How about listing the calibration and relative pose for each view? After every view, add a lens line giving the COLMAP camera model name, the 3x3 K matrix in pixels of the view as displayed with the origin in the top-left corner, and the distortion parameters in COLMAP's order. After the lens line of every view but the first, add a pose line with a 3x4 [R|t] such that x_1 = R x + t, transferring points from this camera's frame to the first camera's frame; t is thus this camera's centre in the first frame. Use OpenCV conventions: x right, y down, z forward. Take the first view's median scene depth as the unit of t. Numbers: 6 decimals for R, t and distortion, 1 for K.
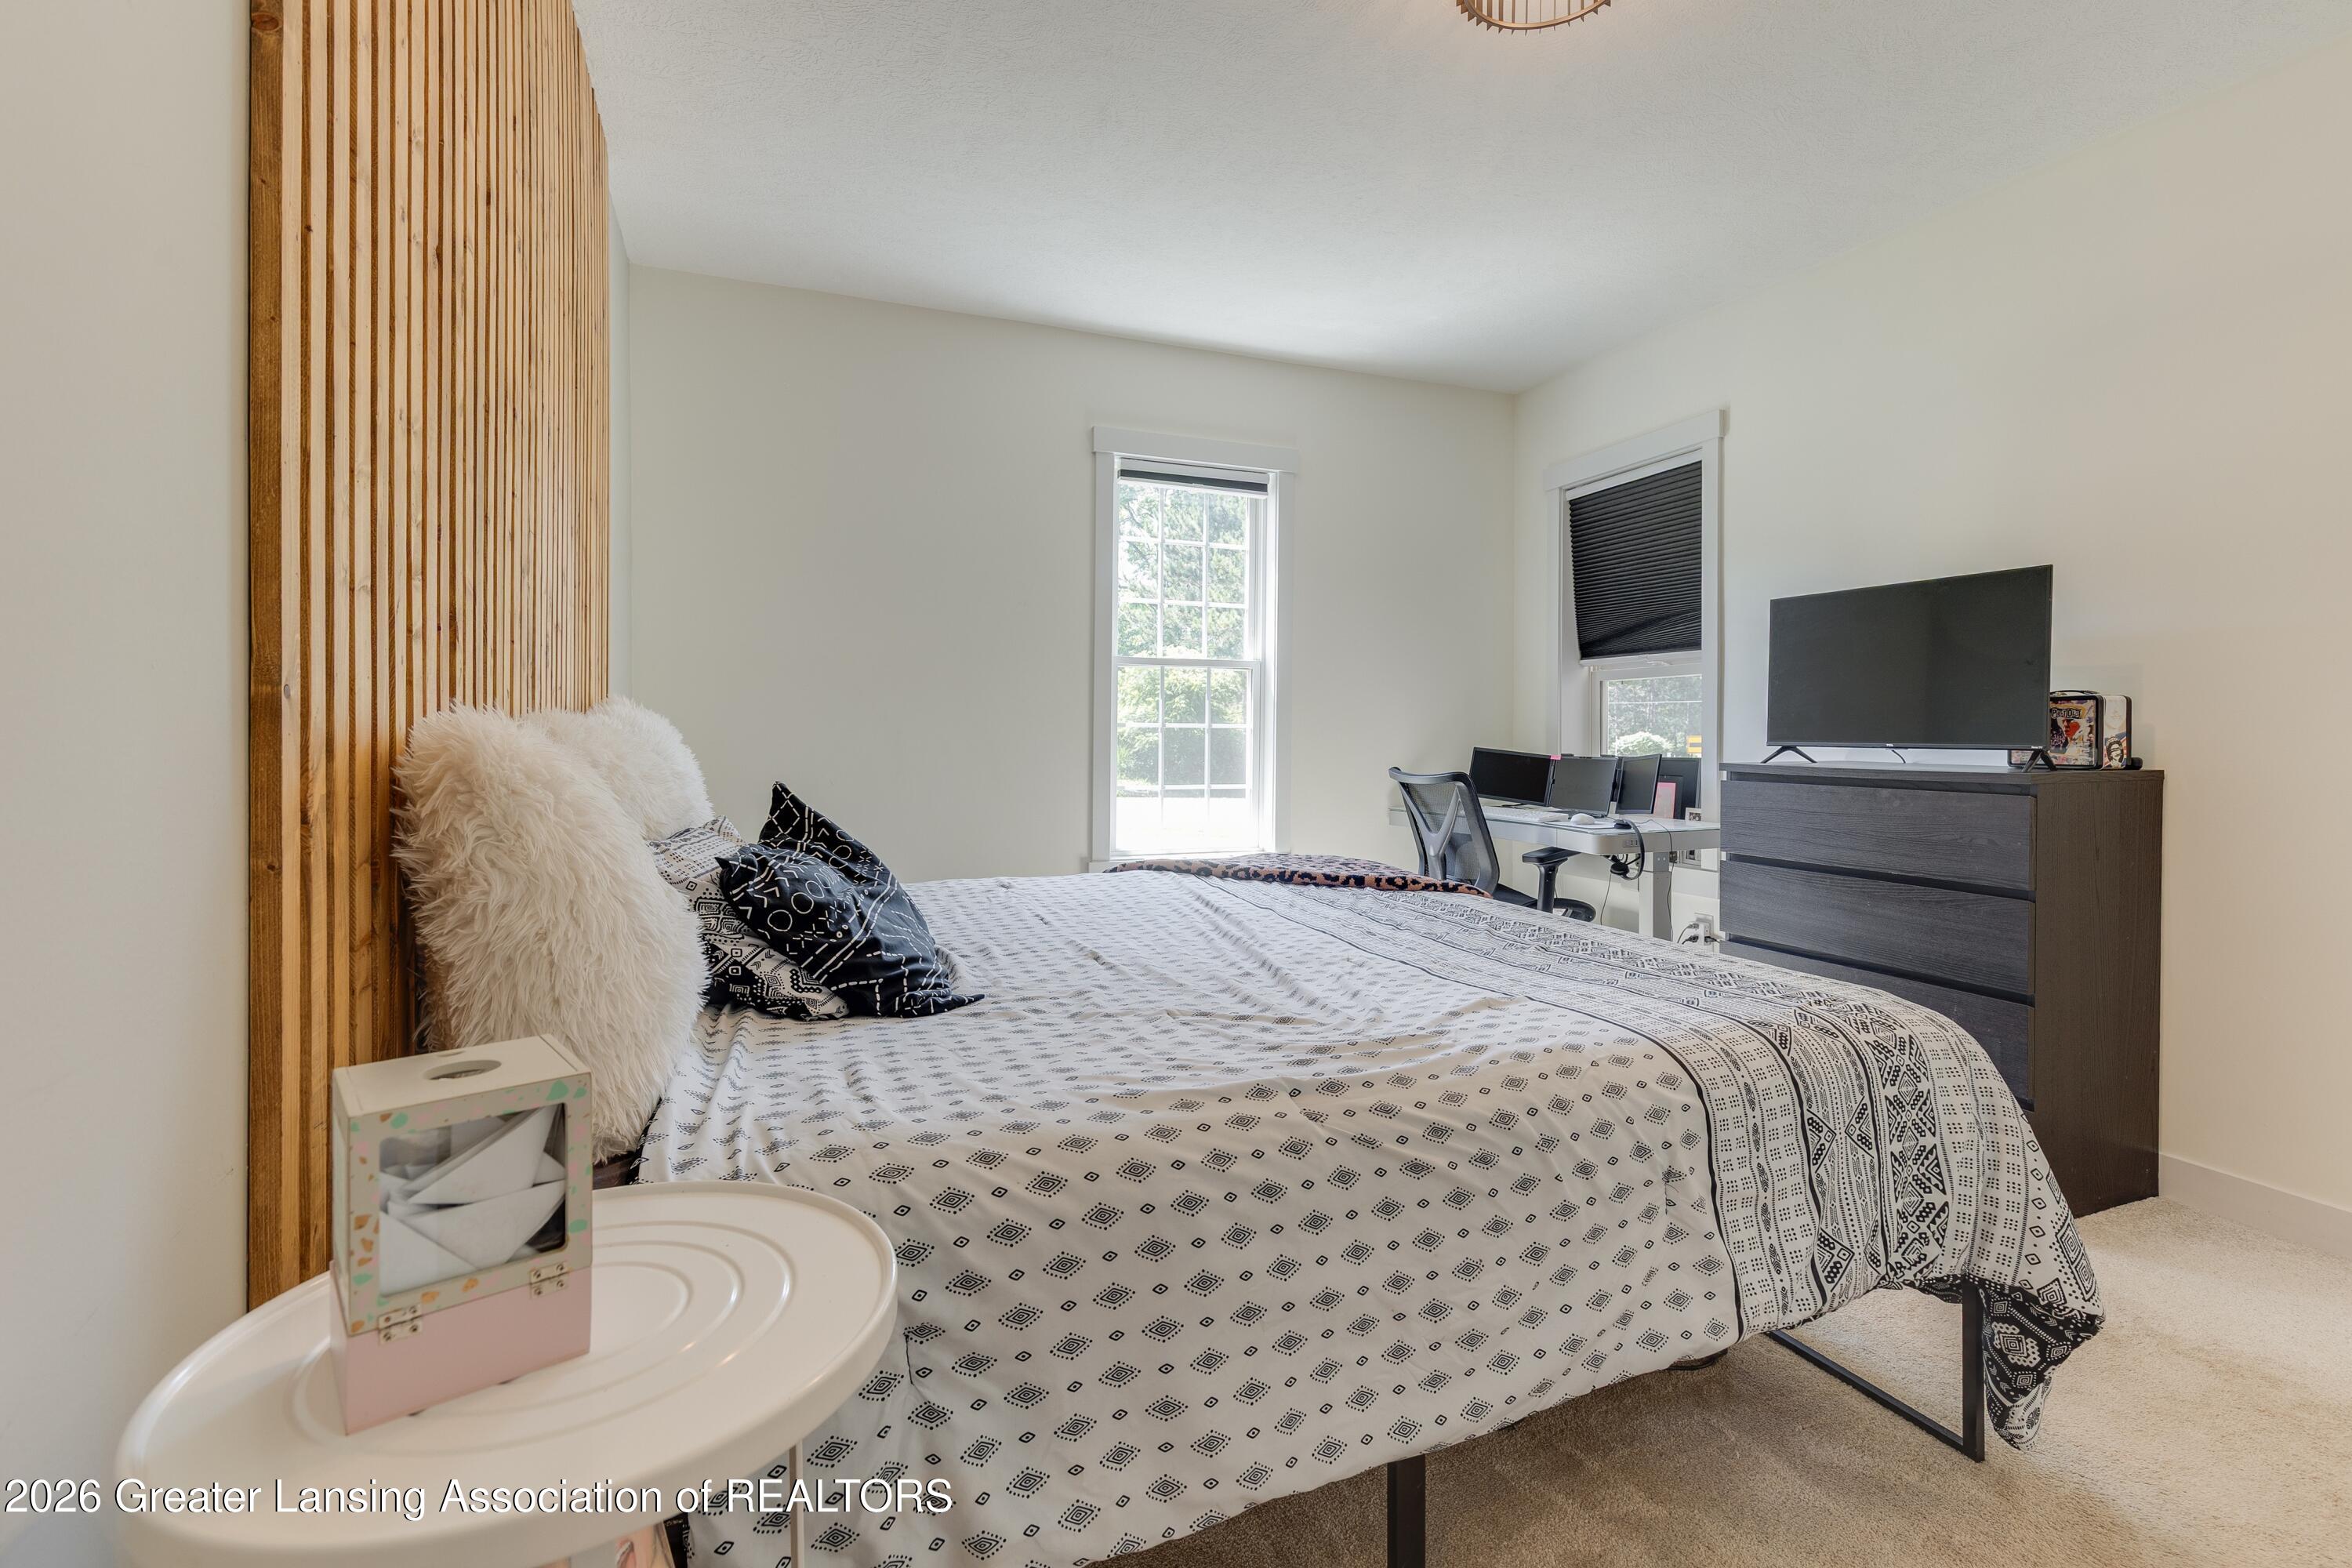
lens RADIAL K [[1105.7, 0, 1177.9], [0, 1105.7, 750.5], [0, 0, 1]] dist [-0.000488, -0.000140]
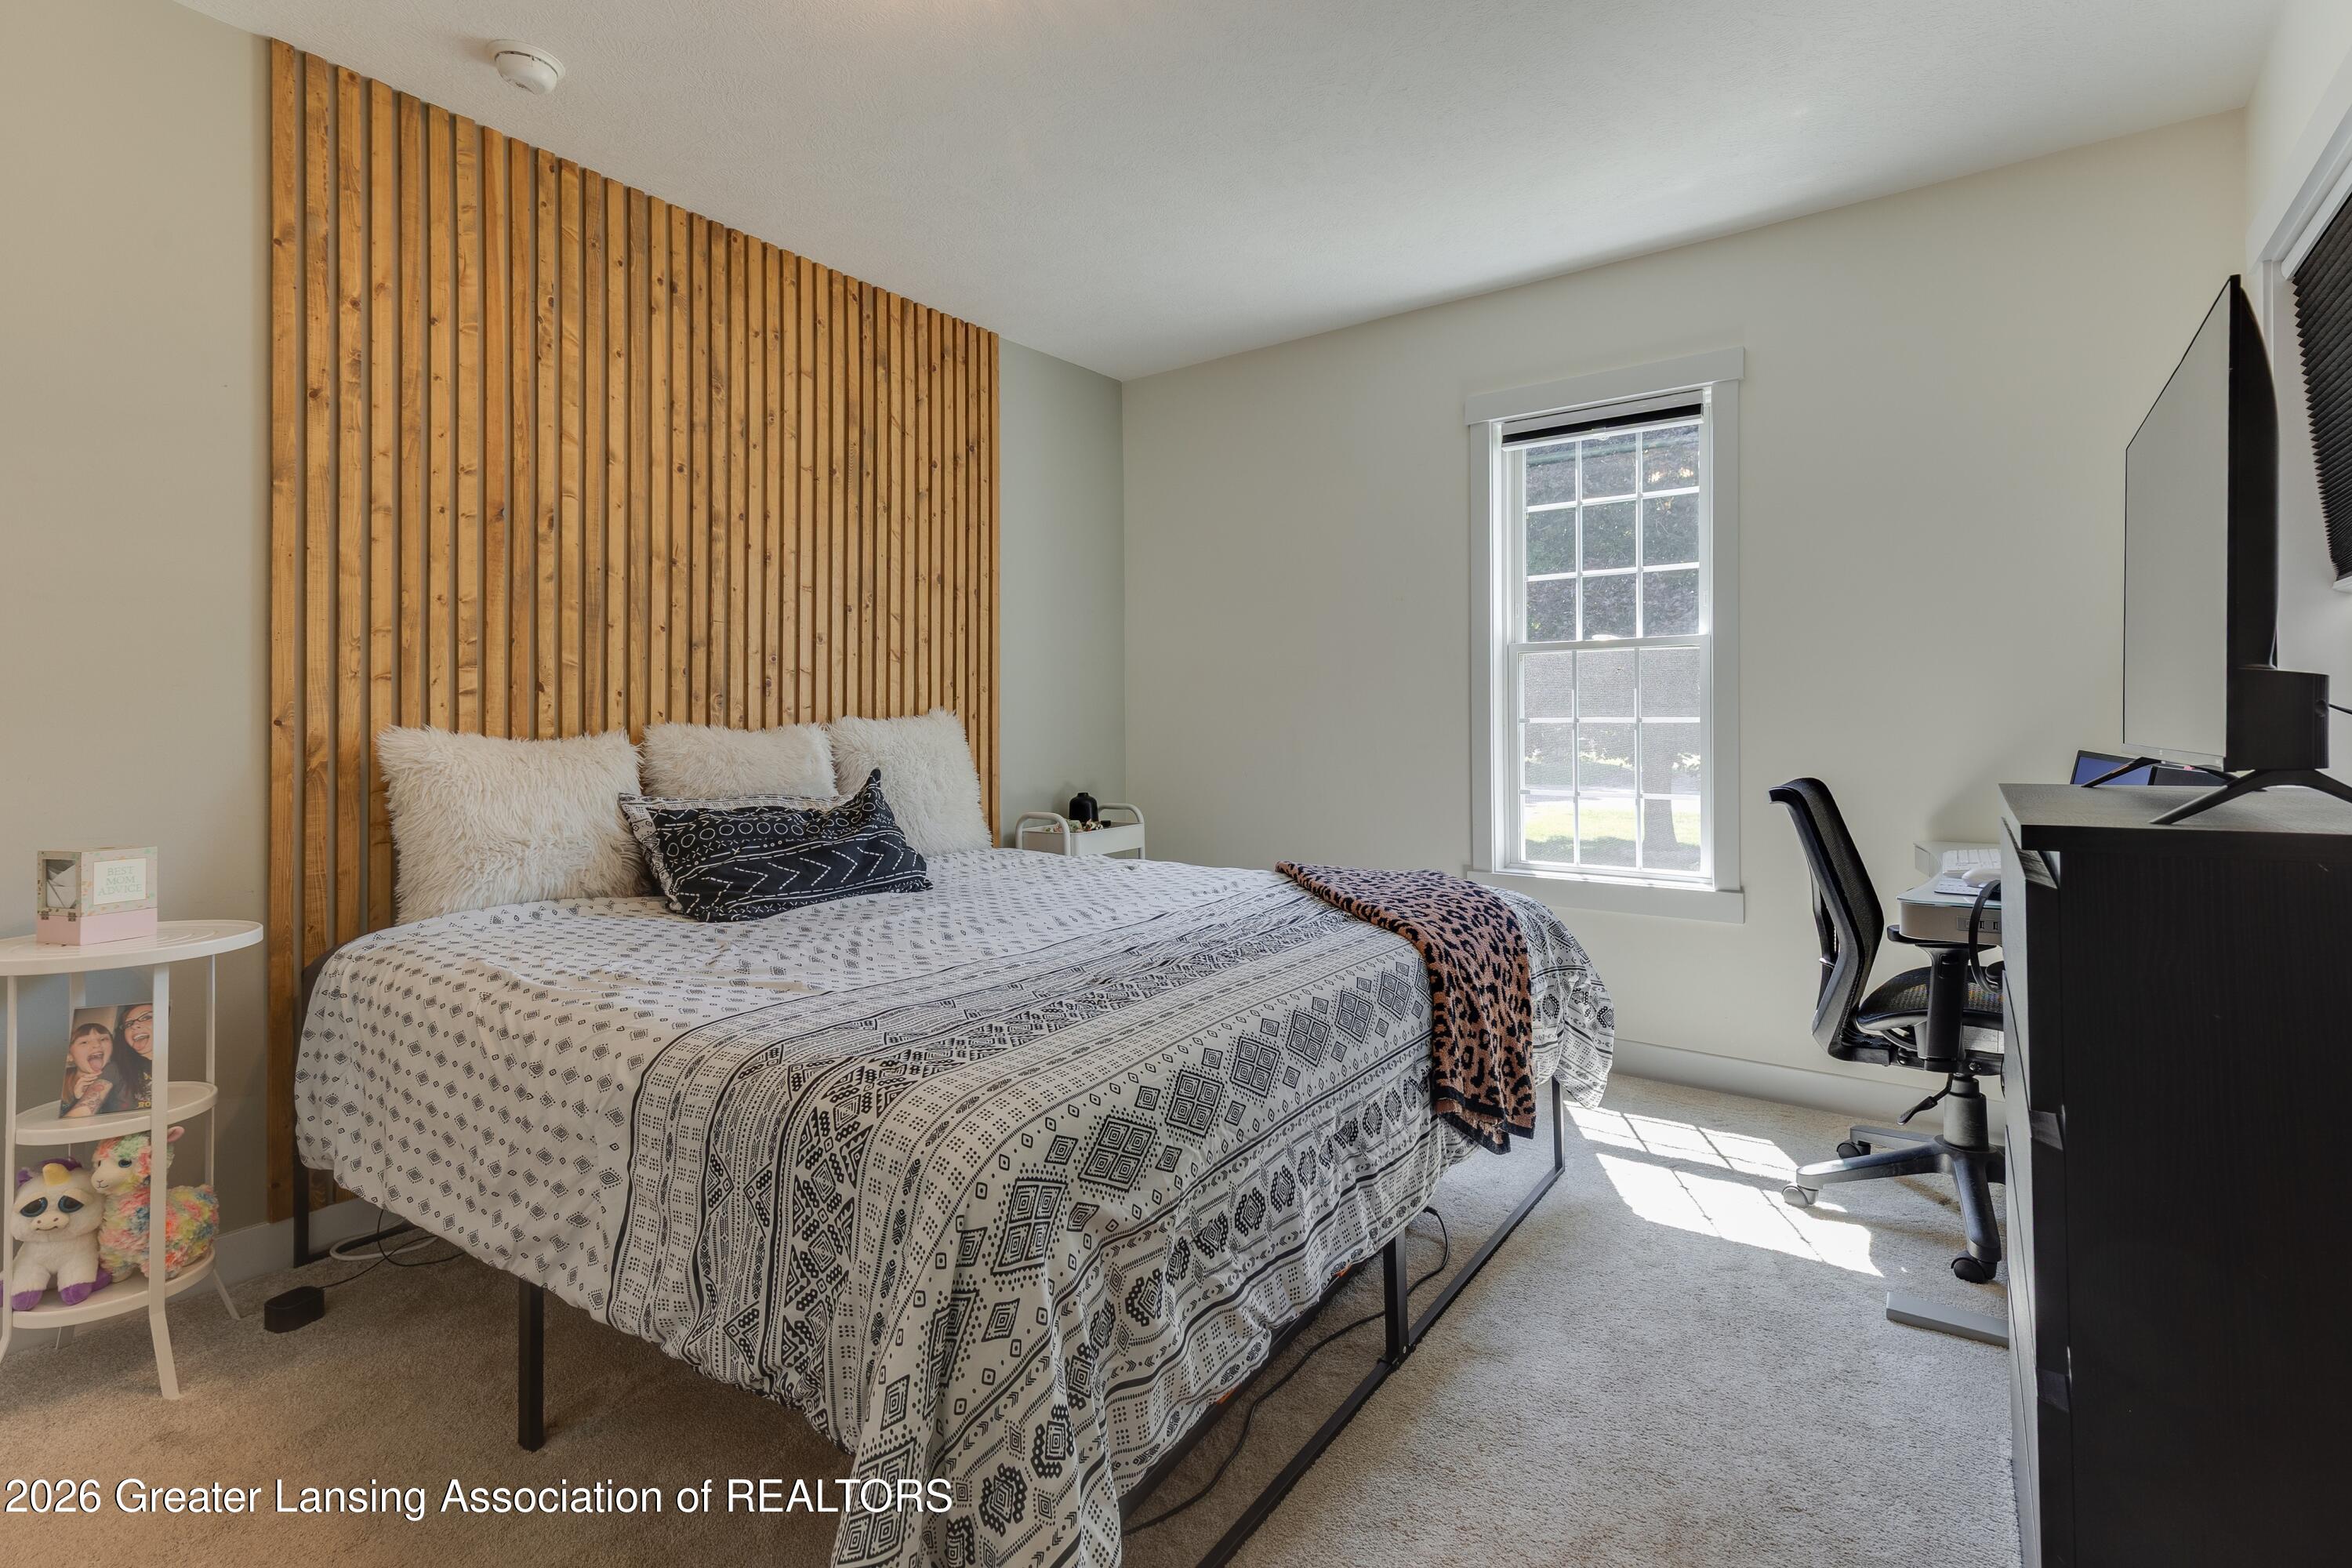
lens RADIAL K [[1077.4, 0, 1169.9], [0, 1077.4, 759.9], [0, 0, 1]] dist [0.001069, 0.000048]
pose [[0.537319, 0.016721, -0.843213, 1.412736], [-0.006650, 0.999856, 0.015590, -0.007998], [0.843353, -0.002769, 0.537353, 0.784015]]
